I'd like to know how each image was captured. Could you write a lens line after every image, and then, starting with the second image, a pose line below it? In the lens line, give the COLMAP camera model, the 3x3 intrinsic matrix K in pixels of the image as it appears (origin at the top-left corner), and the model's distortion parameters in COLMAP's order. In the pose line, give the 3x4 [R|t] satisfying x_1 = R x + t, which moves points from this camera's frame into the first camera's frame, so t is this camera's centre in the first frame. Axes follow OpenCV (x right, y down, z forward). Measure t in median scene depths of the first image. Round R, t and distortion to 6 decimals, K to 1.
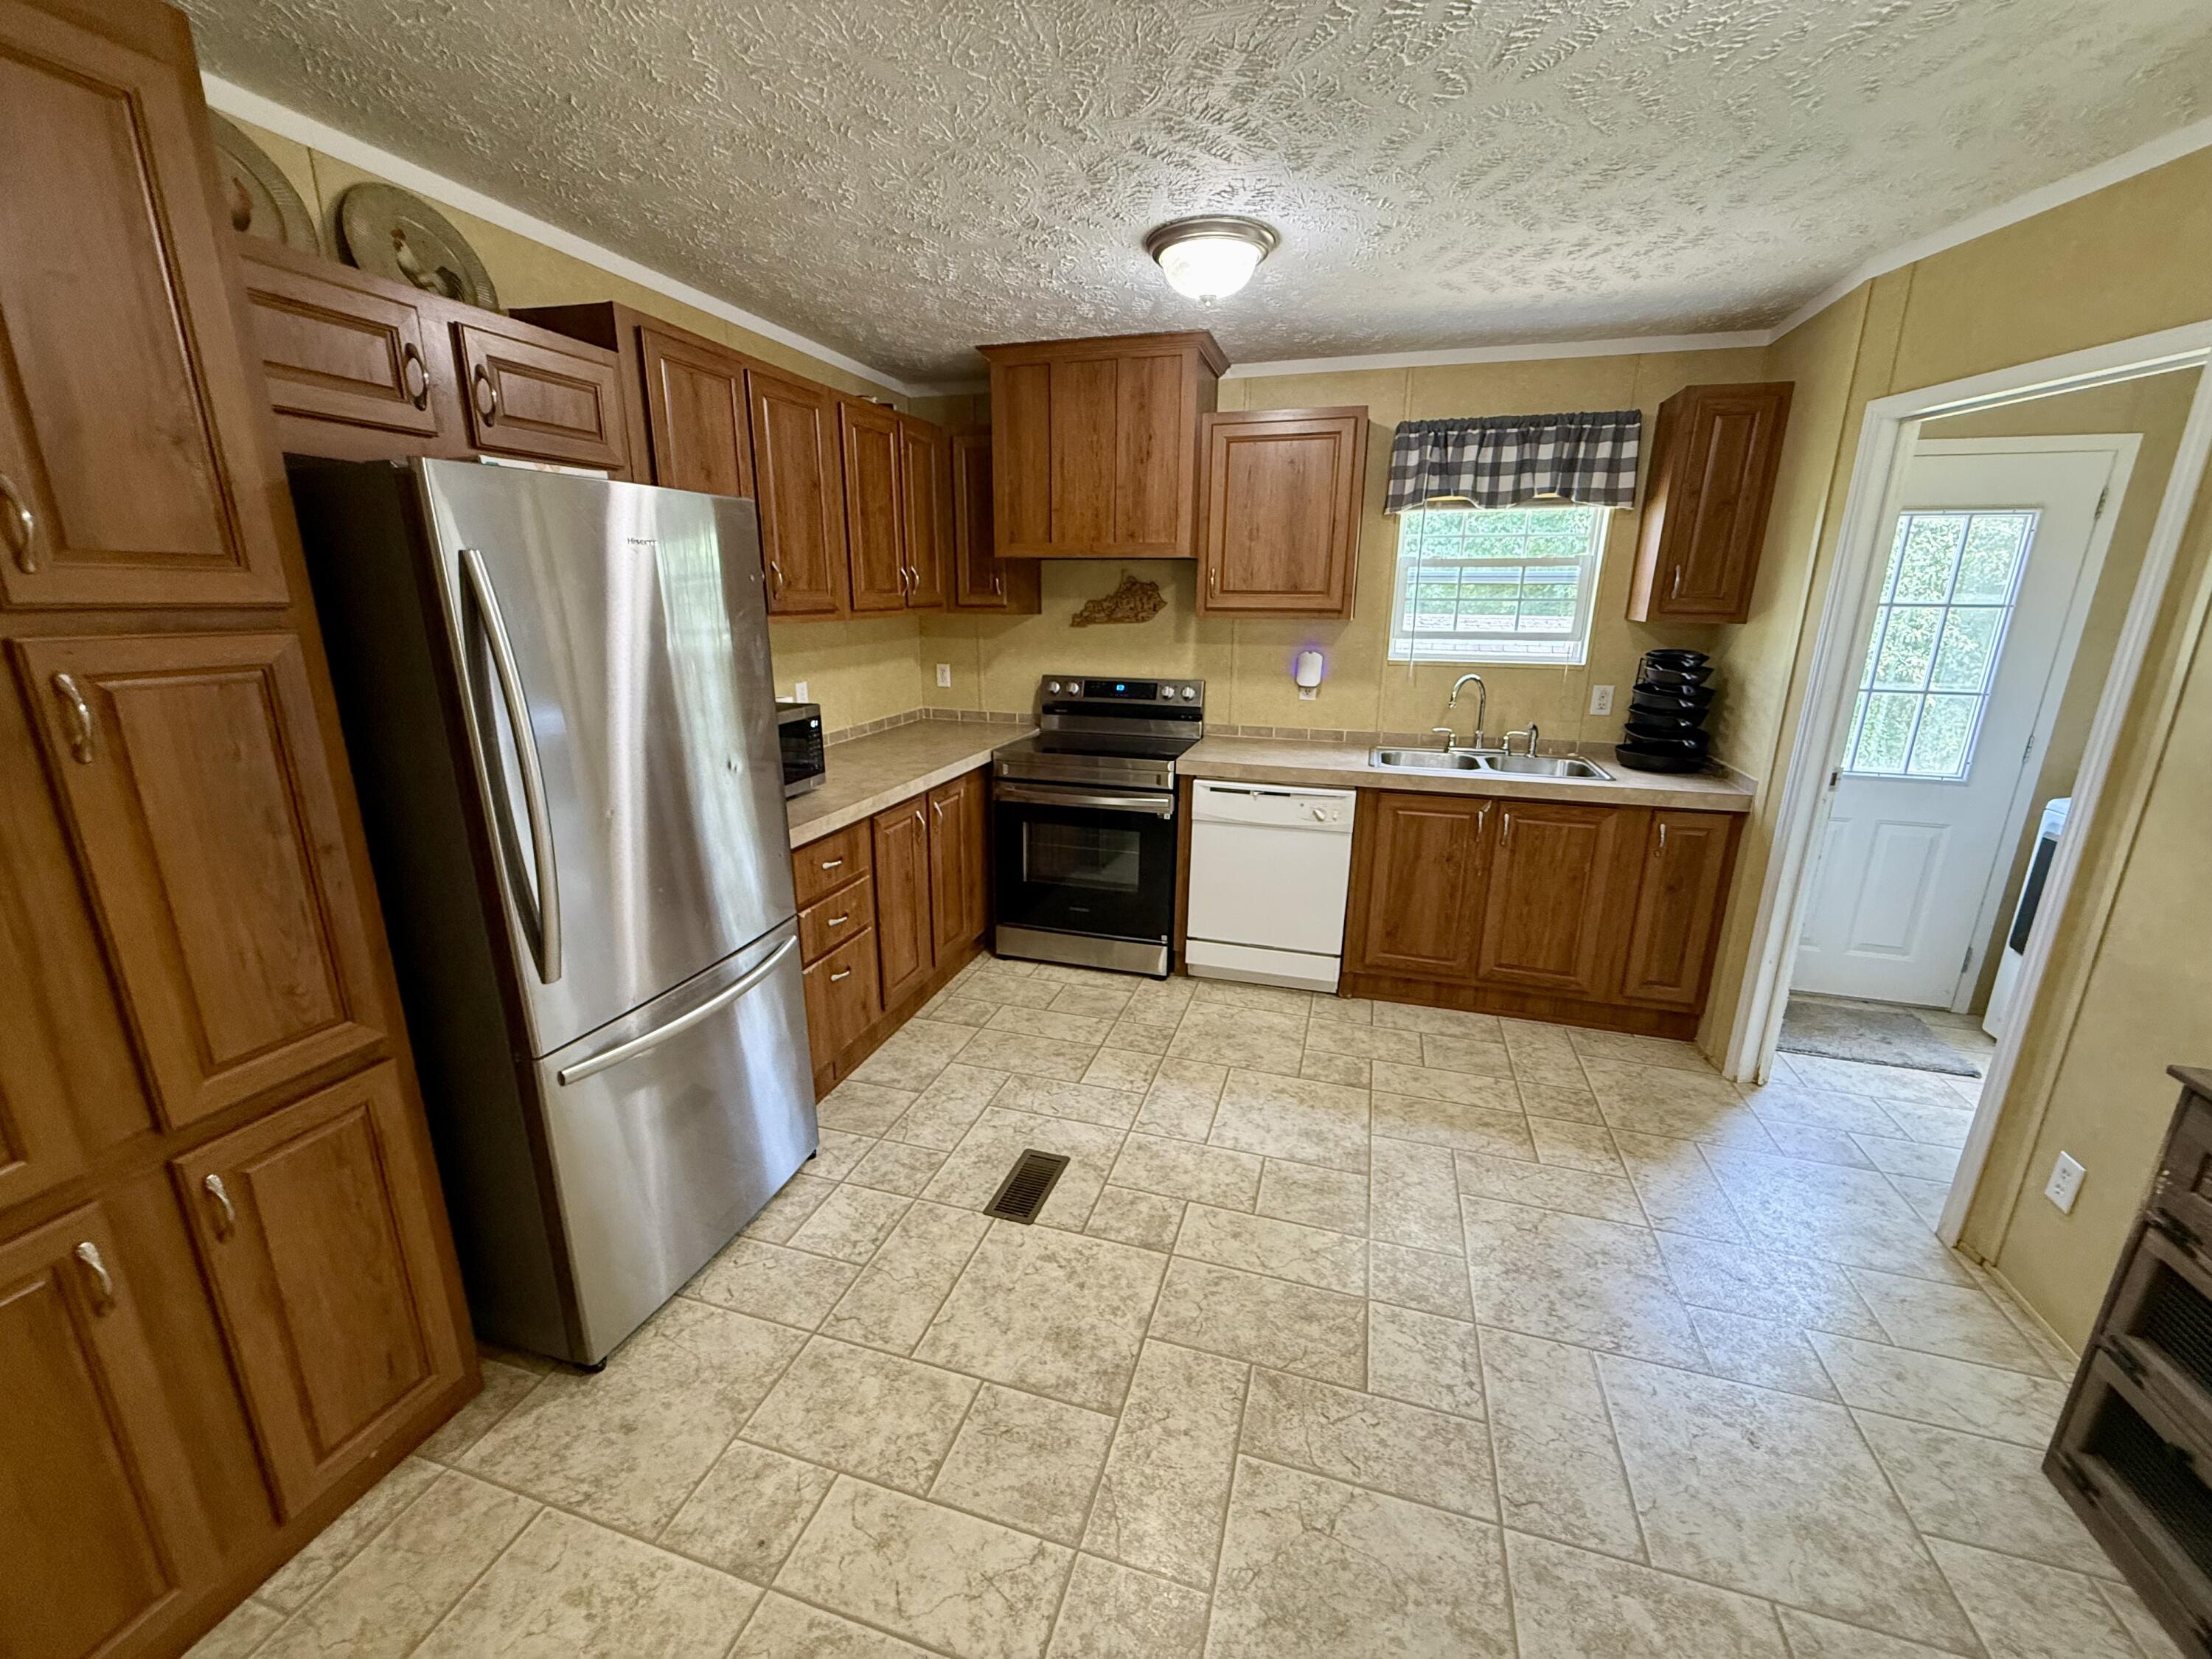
lens RADIAL K [[883.1, 0, 1102.5], [0, 883.1, 832.6], [0, 0, 1]] dist [0.000820, -0.000330]
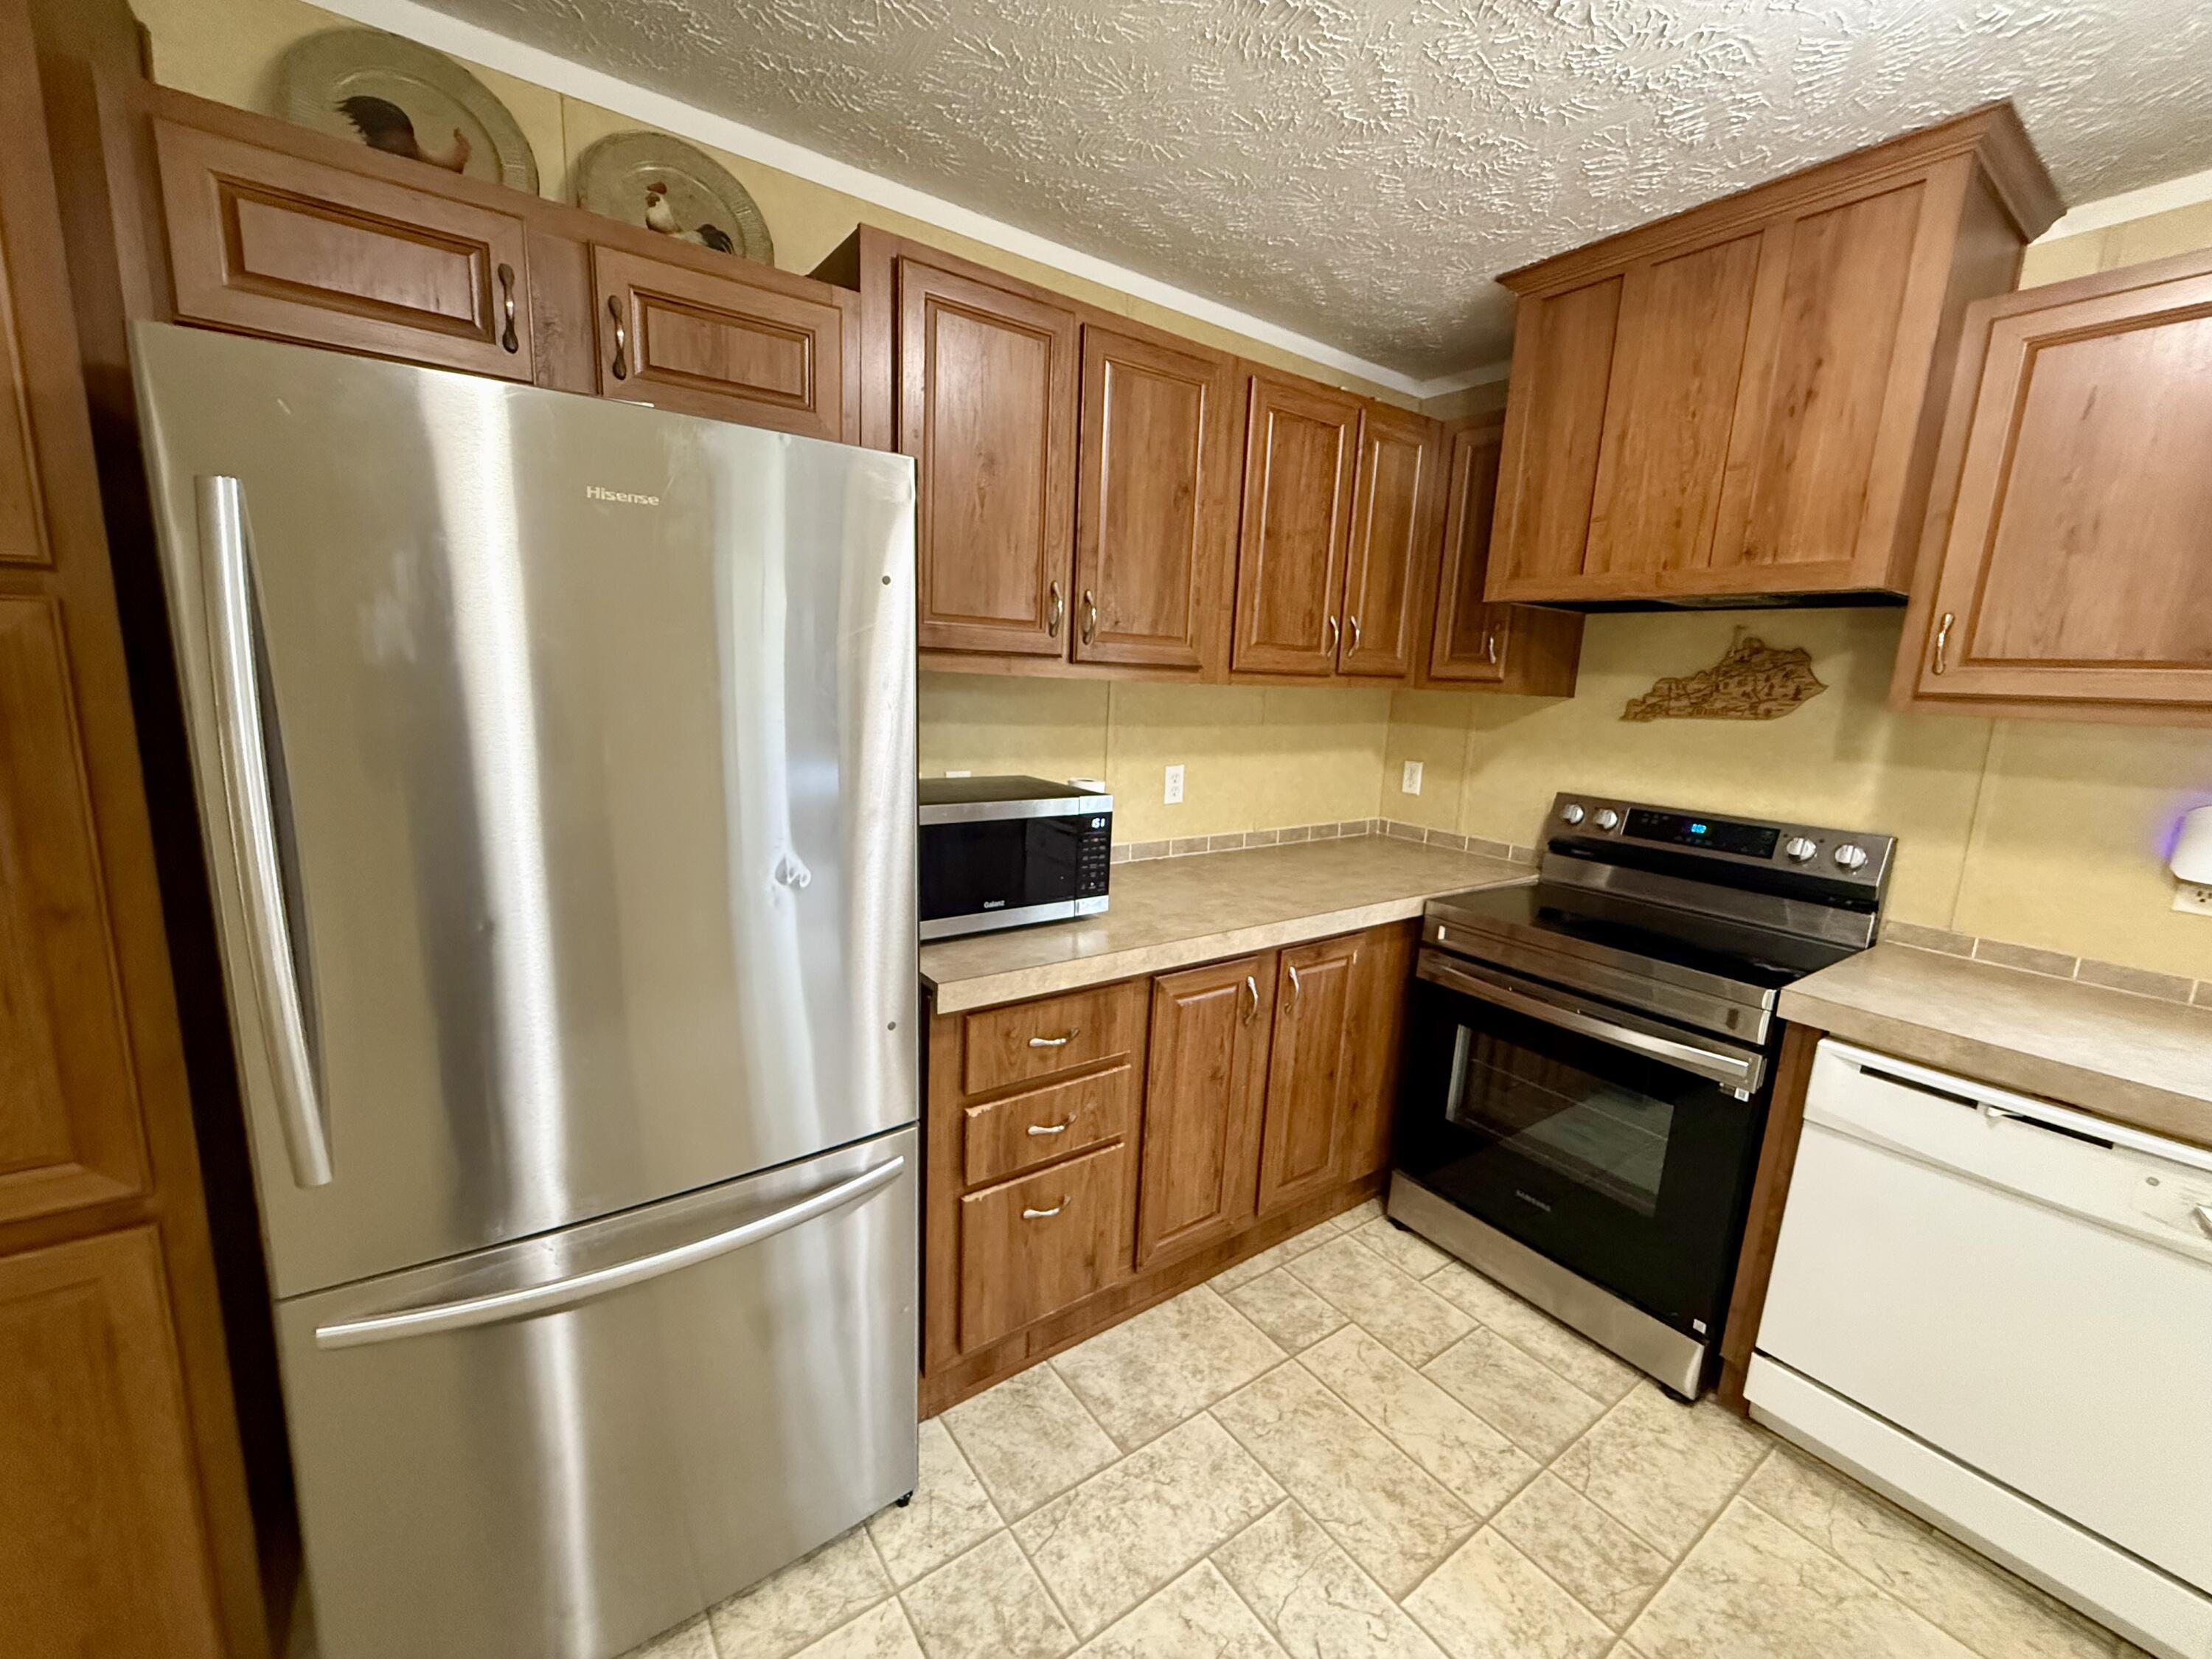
lens RADIAL K [[883.1, 0, 1102.5], [0, 883.1, 832.6], [0, 0, 1]] dist [0.000820, -0.000330]
pose [[0.789865, 0.136878, -0.597810, 0.067828], [-0.198885, 0.979264, -0.038563, -0.074278], [0.580136, 0.149355, 0.800709, 0.376966]]
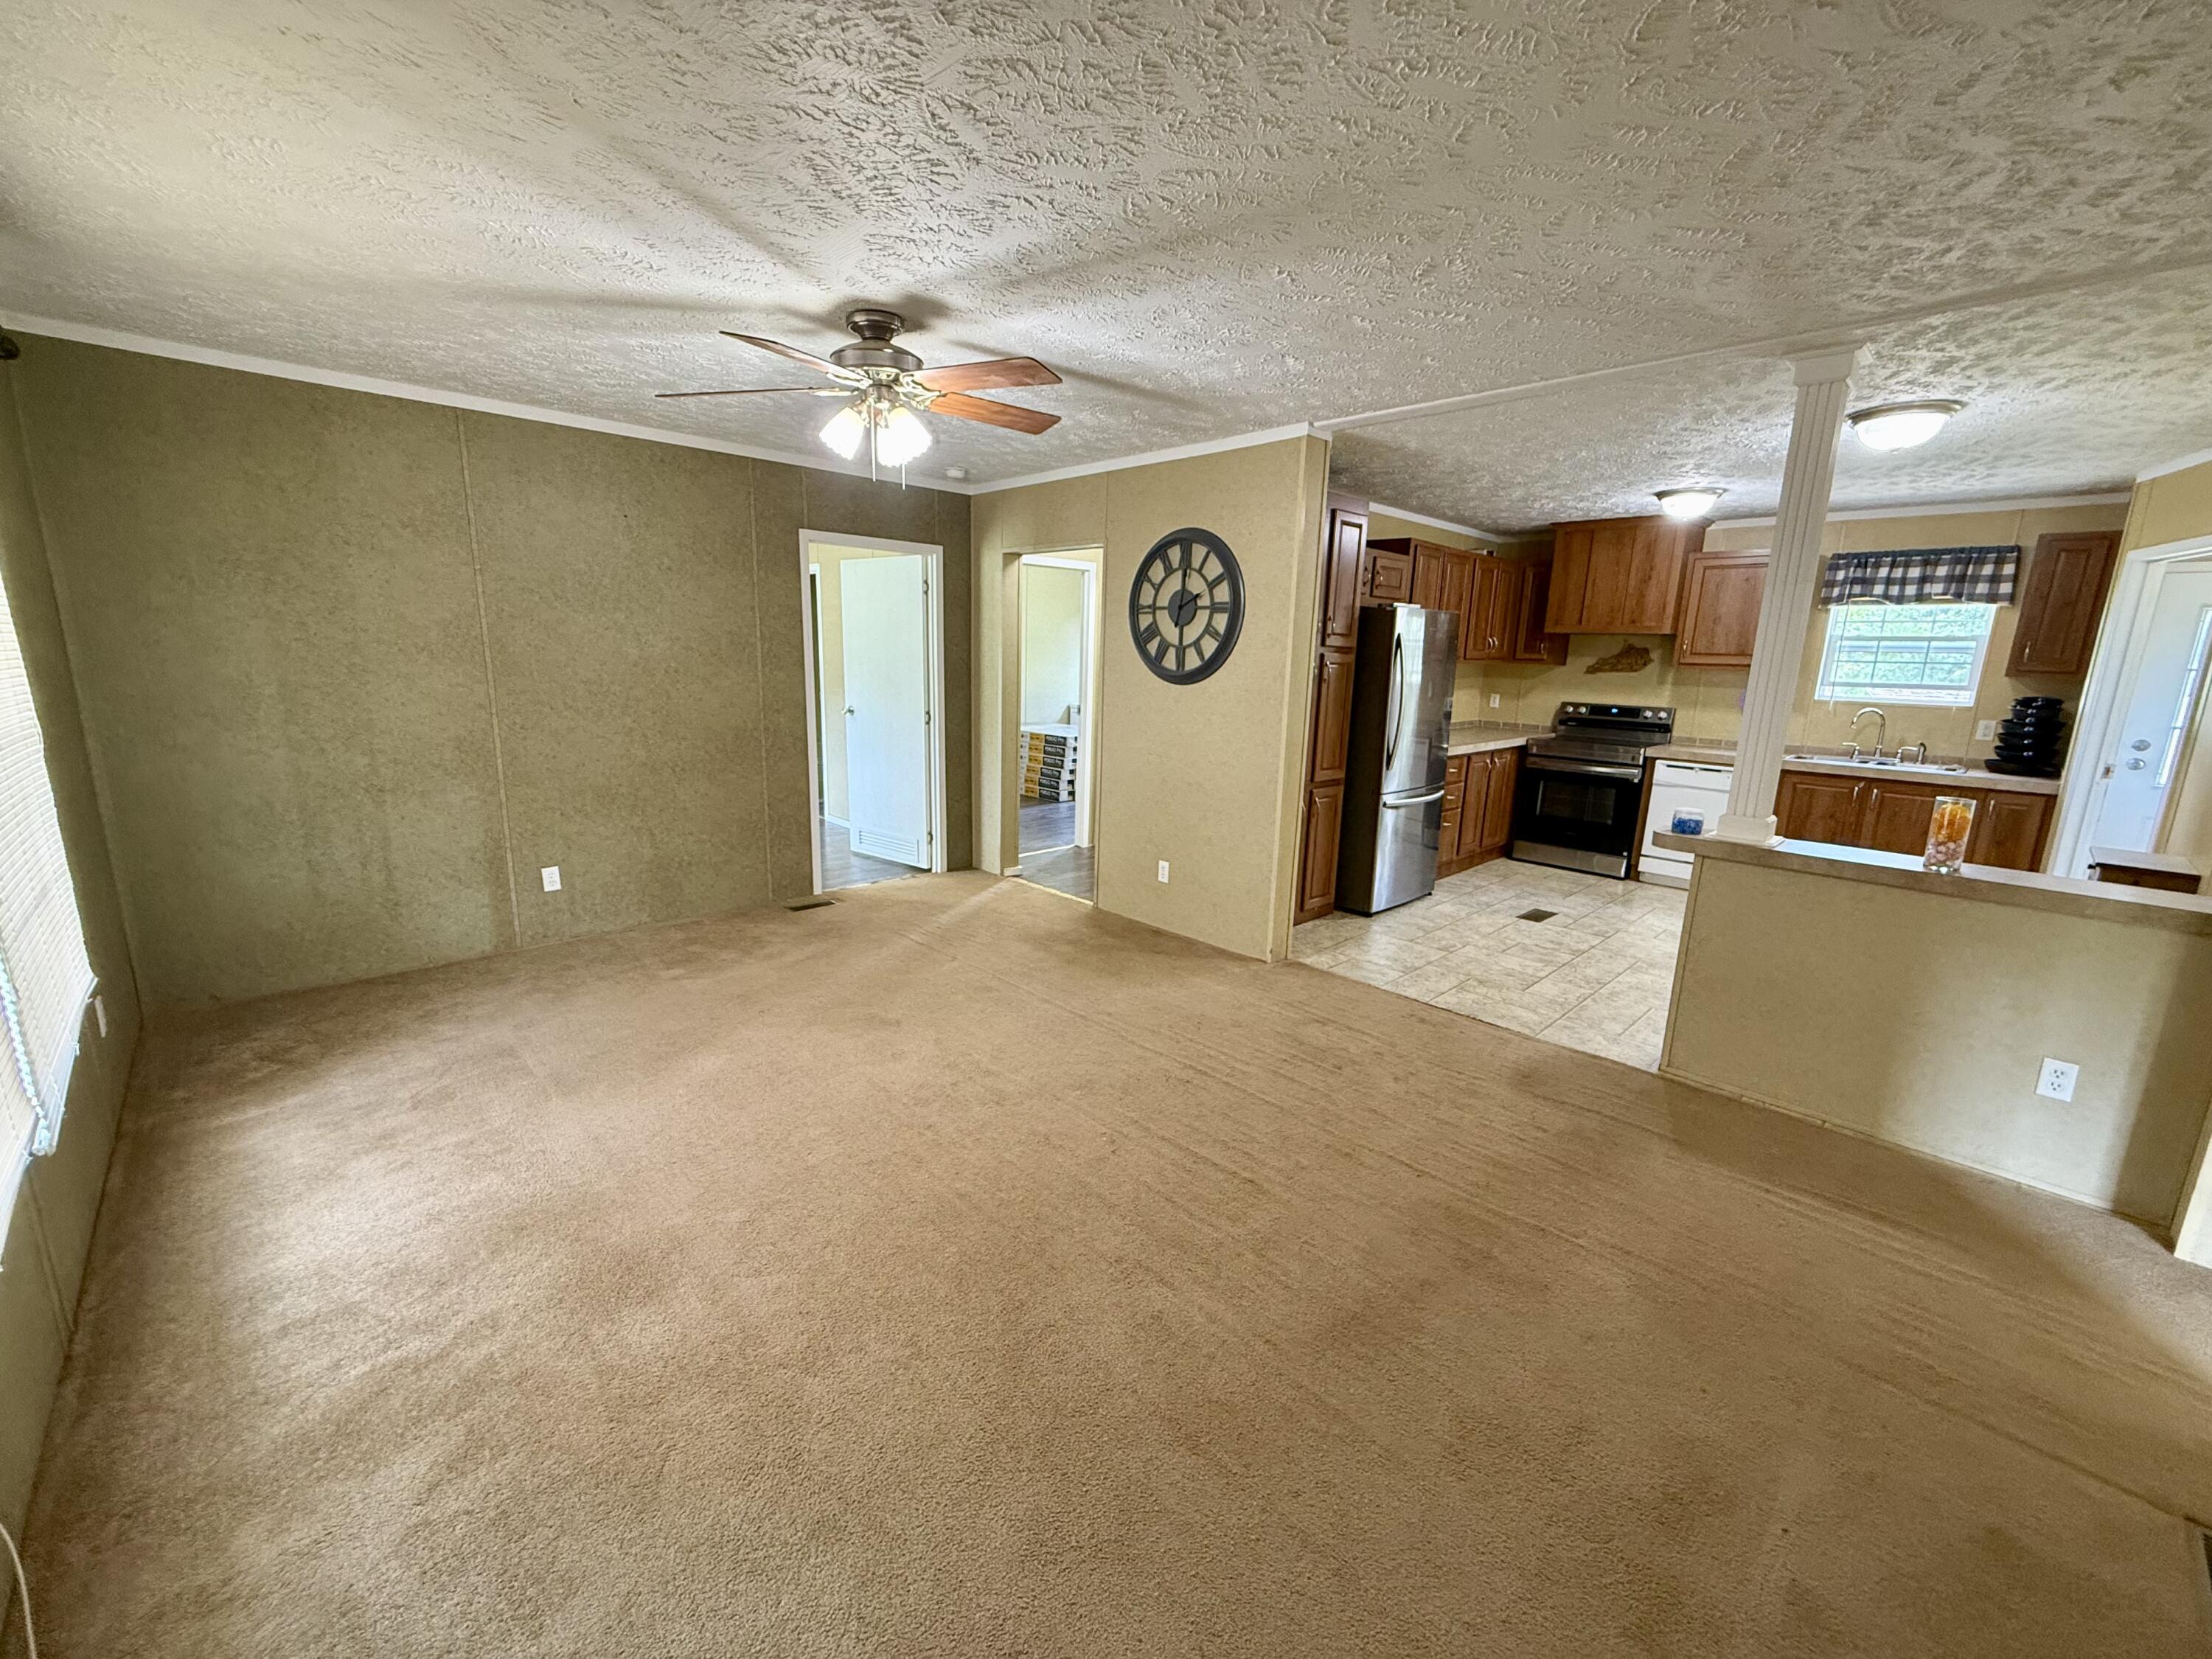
lens RADIAL K [[883.1, 0, 1102.5], [0, 883.1, 832.6], [0, 0, 1]] dist [0.000820, -0.000330]
pose [[0.872711, 0.115813, -0.474302, -0.006755], [-0.149162, 0.988257, -0.033149, 0.303017], [0.464893, 0.099677, 0.879738, -1.022965]]
